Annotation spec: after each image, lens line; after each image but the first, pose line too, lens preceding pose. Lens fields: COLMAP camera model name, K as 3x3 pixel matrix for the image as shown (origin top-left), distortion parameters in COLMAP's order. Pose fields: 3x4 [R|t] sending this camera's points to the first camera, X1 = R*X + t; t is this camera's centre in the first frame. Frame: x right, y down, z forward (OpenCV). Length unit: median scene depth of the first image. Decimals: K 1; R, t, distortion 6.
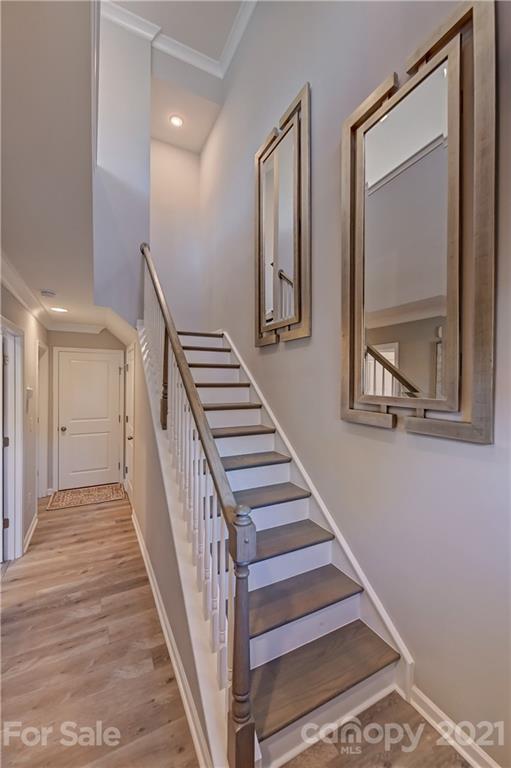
lens RADIAL K [[305.8, 0, 253.4], [0, 305.8, 381.3], [0, 0, 1]] dist [-0.004010, -0.000105]
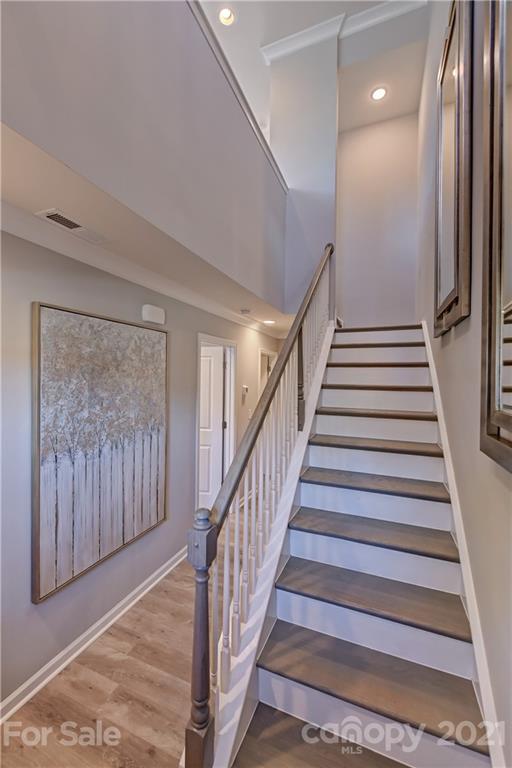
lens RADIAL K [[313.0, 0, 253.1], [0, 313.0, 381.3], [0, 0, 1]] dist [-0.003698, -0.000361]
pose [[0.638200, 0.011937, -0.769778, 0.350926], [-0.012759, 0.999906, 0.004928, -0.005604], [0.769765, 0.006677, 0.638292, 0.200490]]
